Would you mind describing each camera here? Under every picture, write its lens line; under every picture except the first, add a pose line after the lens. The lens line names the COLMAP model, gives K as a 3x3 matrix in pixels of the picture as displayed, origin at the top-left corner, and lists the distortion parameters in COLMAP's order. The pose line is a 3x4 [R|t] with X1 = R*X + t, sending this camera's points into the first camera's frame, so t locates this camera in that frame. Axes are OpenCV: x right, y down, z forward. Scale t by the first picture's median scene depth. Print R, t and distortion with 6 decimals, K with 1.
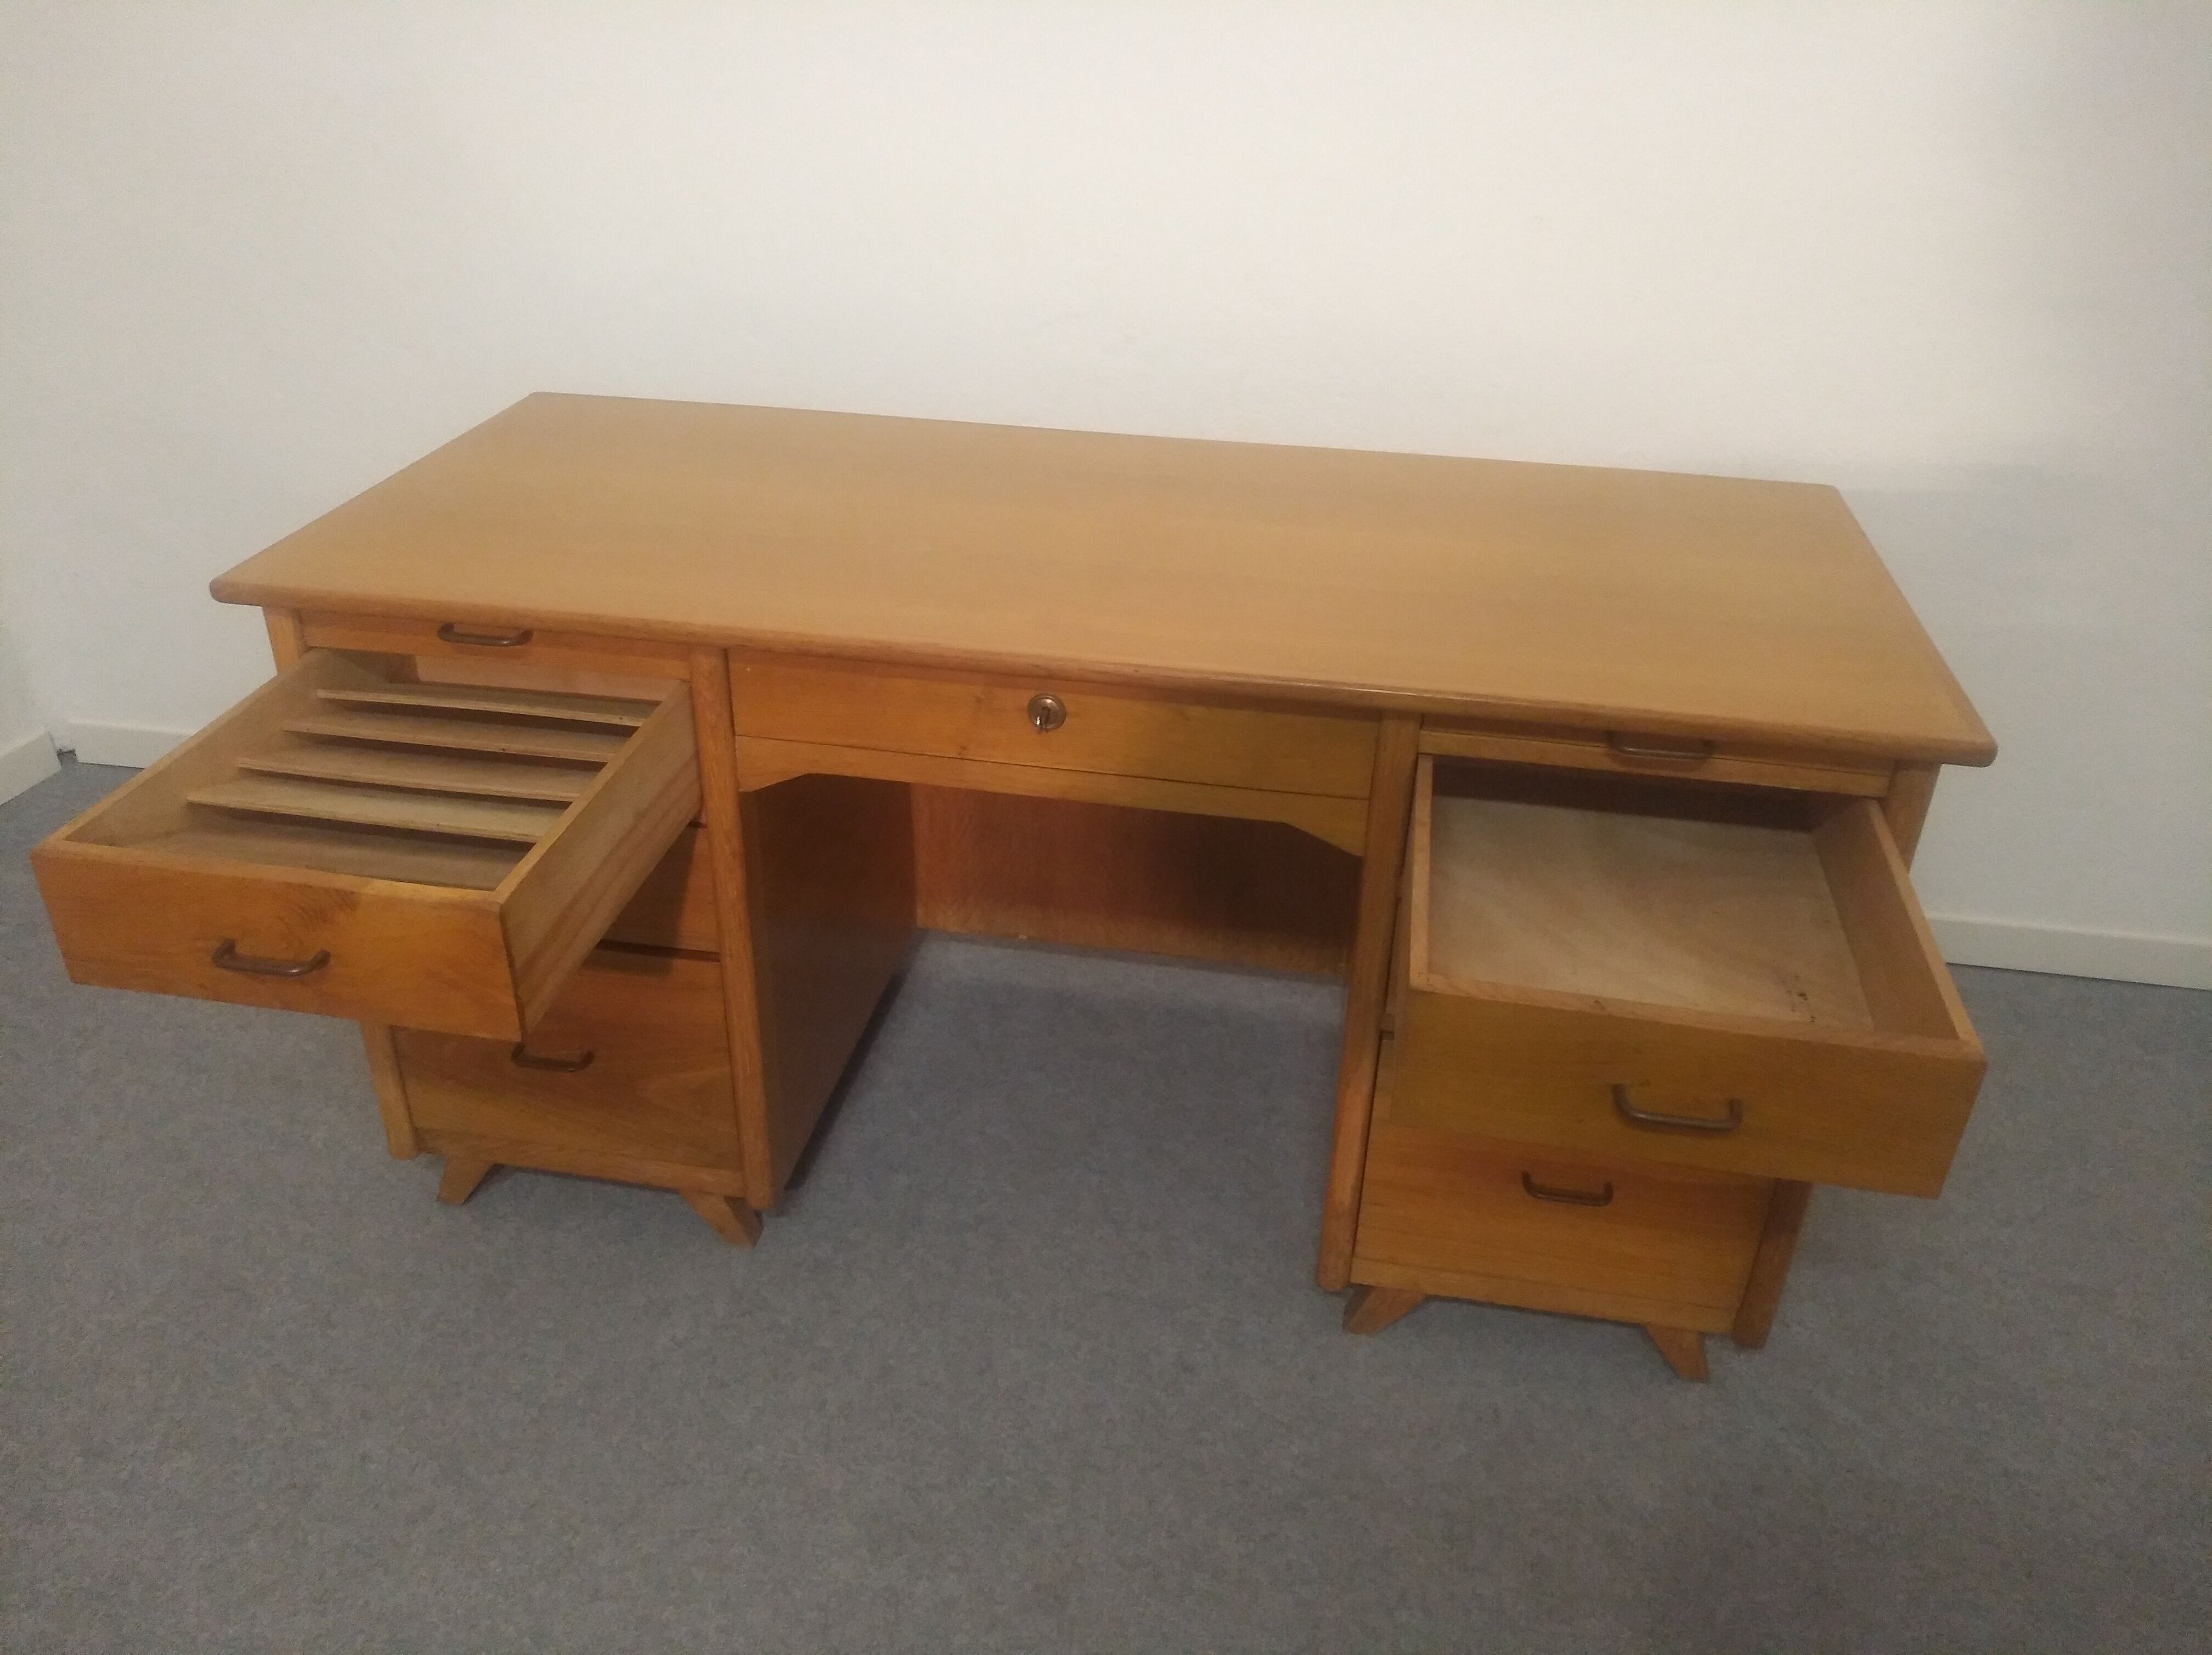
lens RADIAL K [[1699.8, 0, 1132.4], [0, 1699.8, 812.5], [0, 0, 1]] dist [-0.026457, 0.056537]
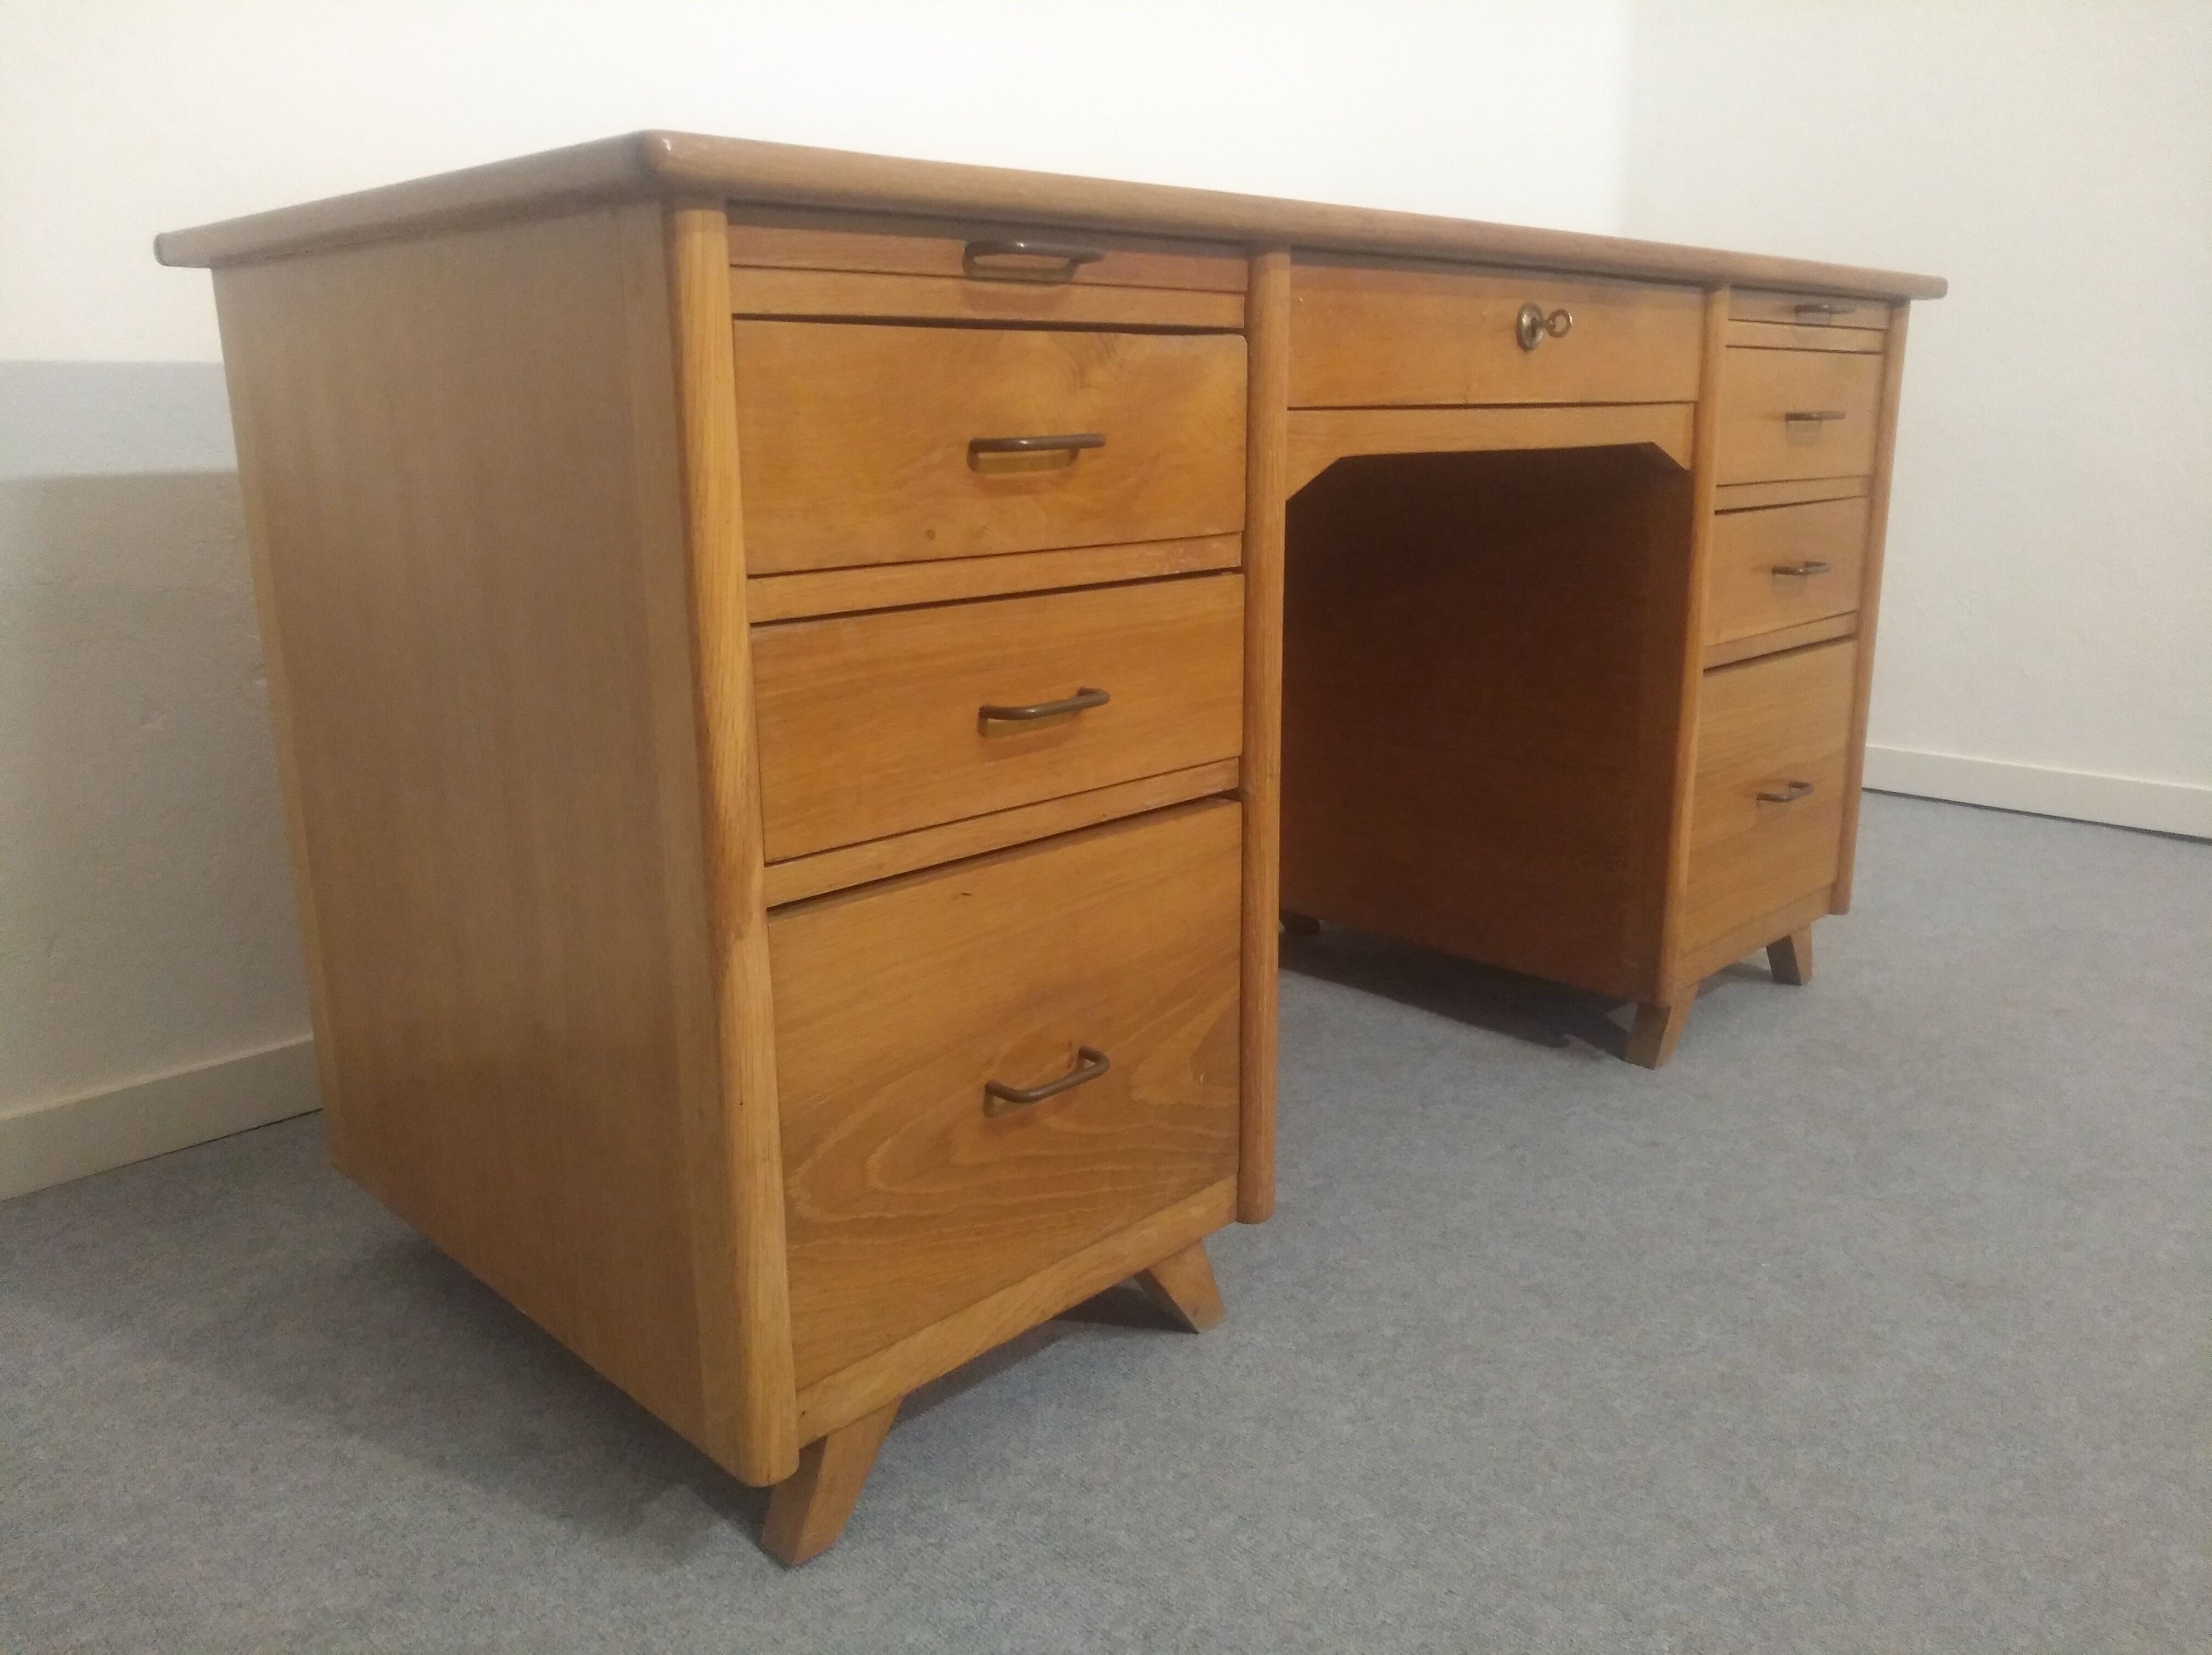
lens RADIAL K [[1699.8, 0, 1095.7], [0, 1699.8, 813.2], [0, 0, 1]] dist [-0.026457, 0.056537]
pose [[0.584223, -0.227519, 0.779050, -0.807095], [0.422862, 0.904648, -0.052912, 0.104502], [-0.692727, 0.360343, 0.624726, 0.621472]]
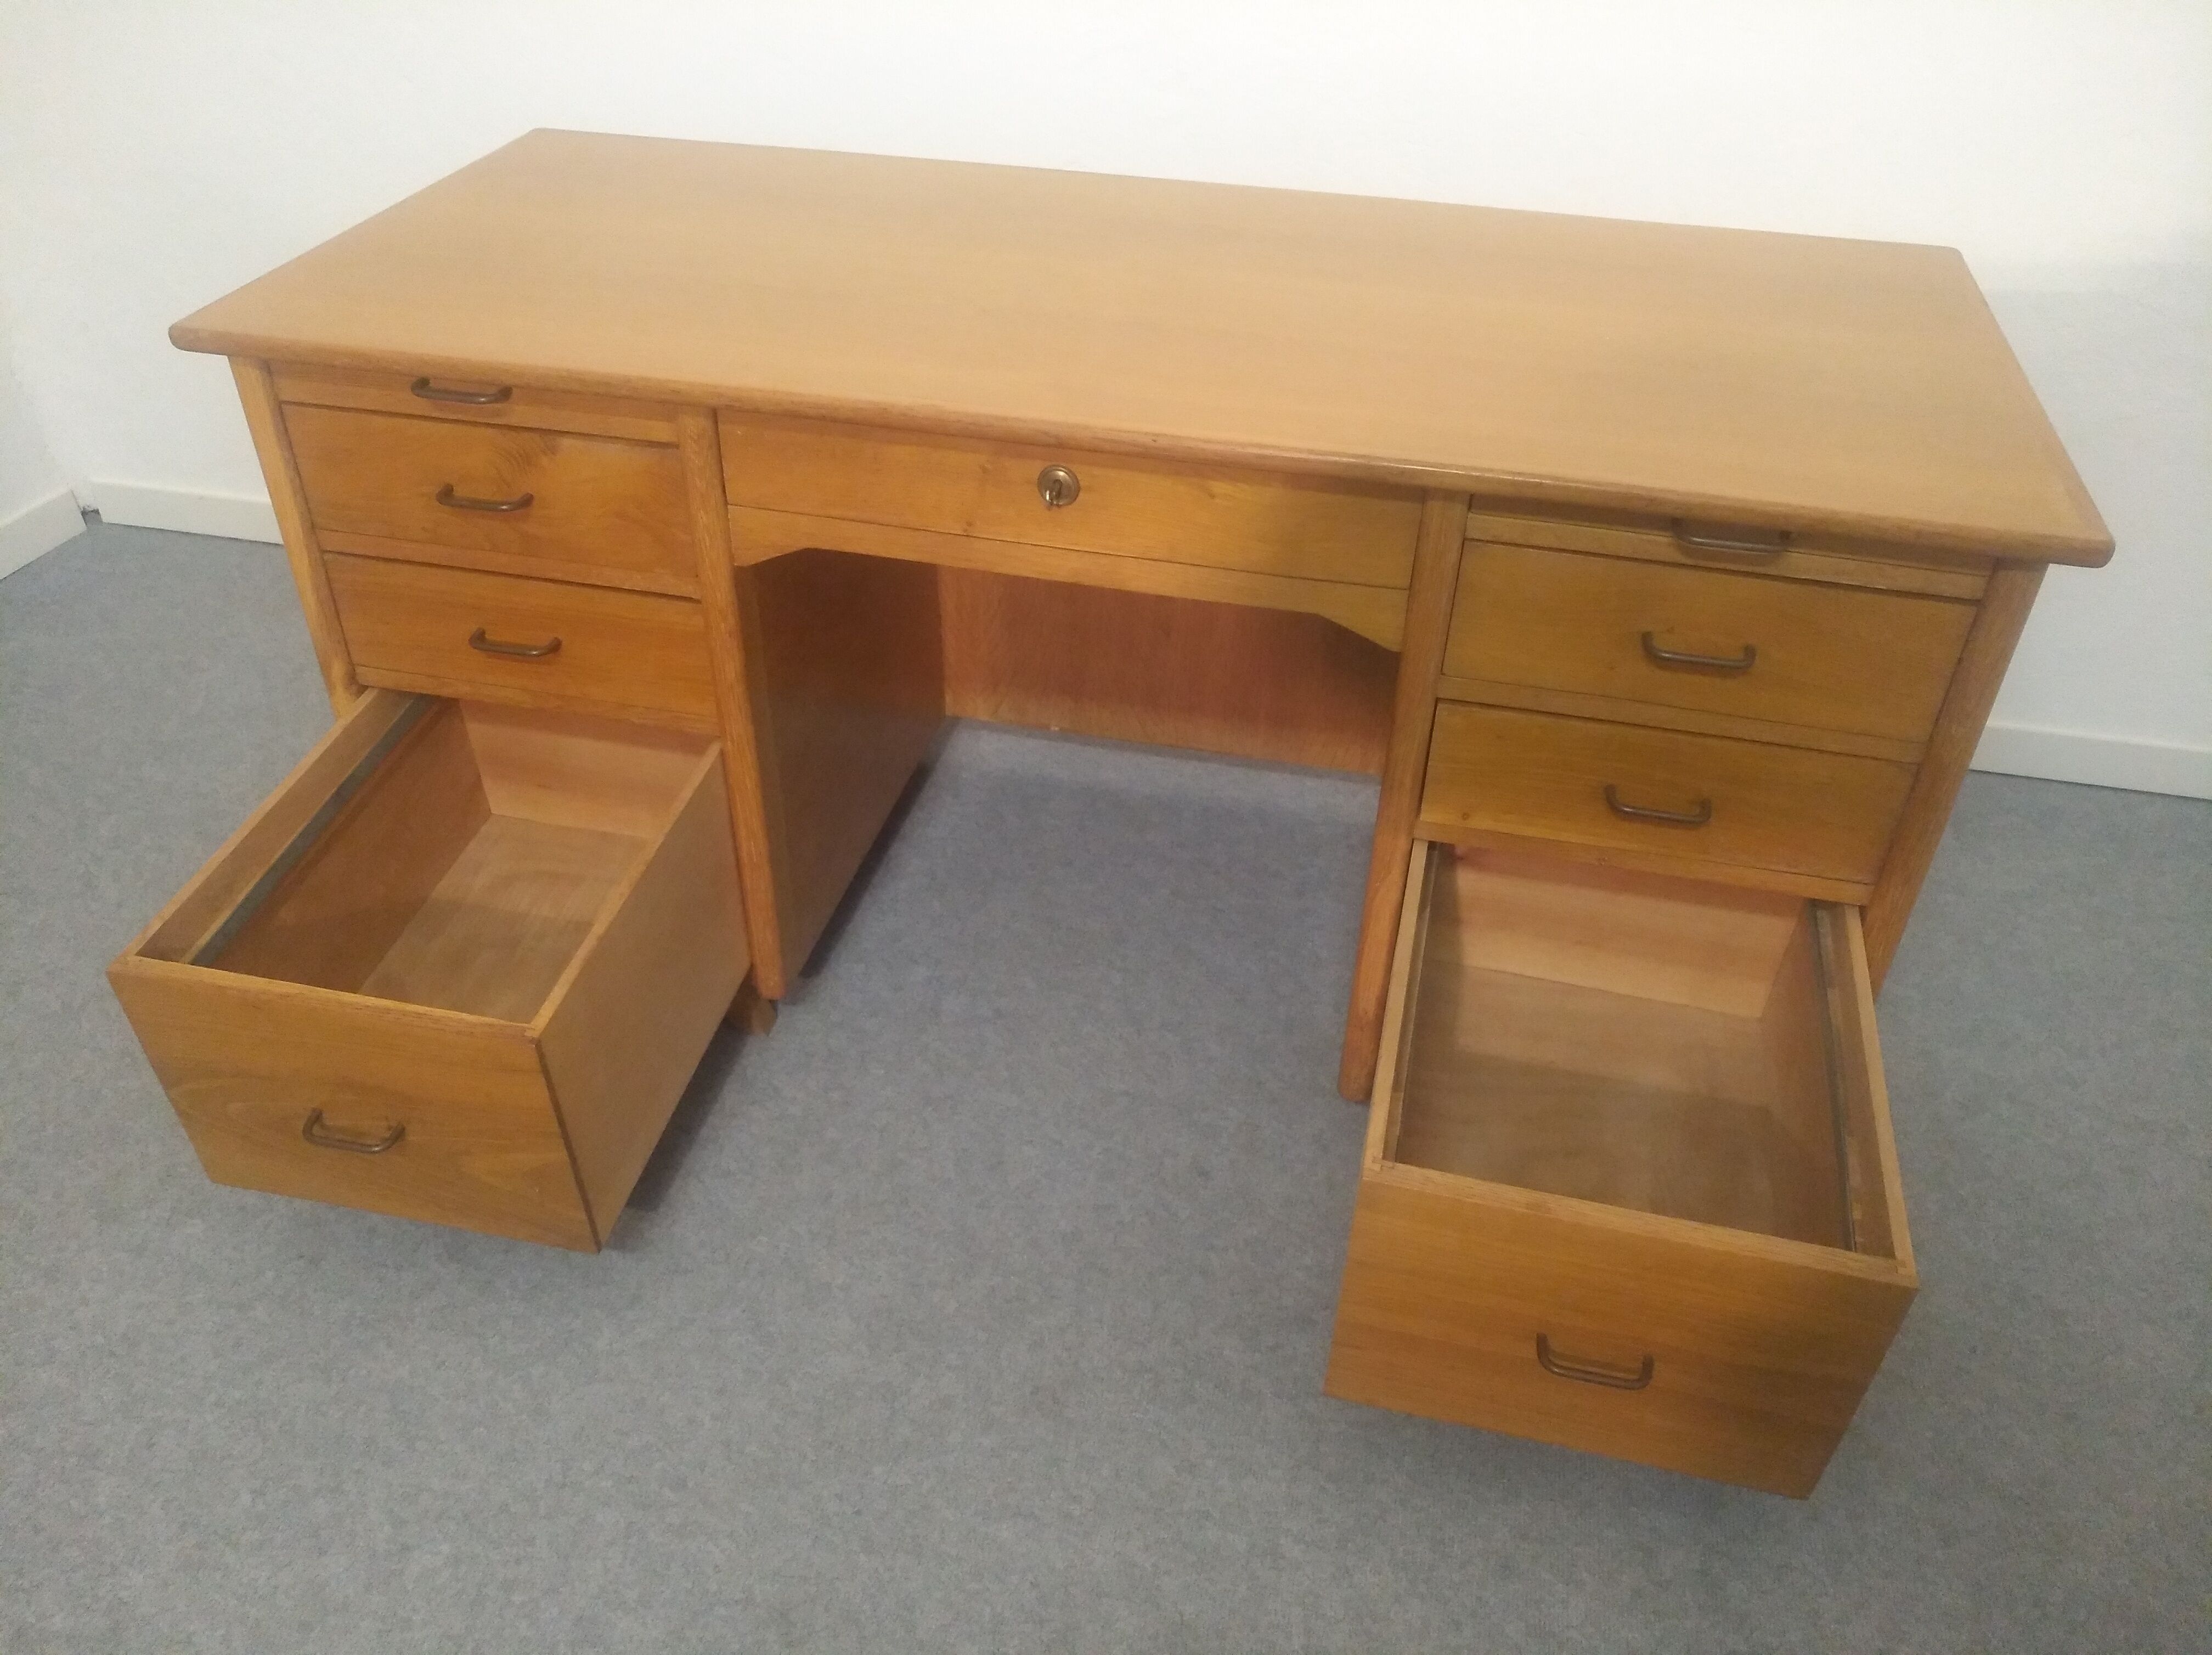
lens RADIAL K [[1699.8, 0, 1131.0], [0, 1699.8, 805.5], [0, 0, 1]] dist [-0.026457, 0.056537]
pose [[0.998615, 0.027277, -0.044980, 0.030815], [-0.021573, 0.992204, 0.122739, -0.000758], [0.047977, -0.121599, 0.991419, 0.061259]]
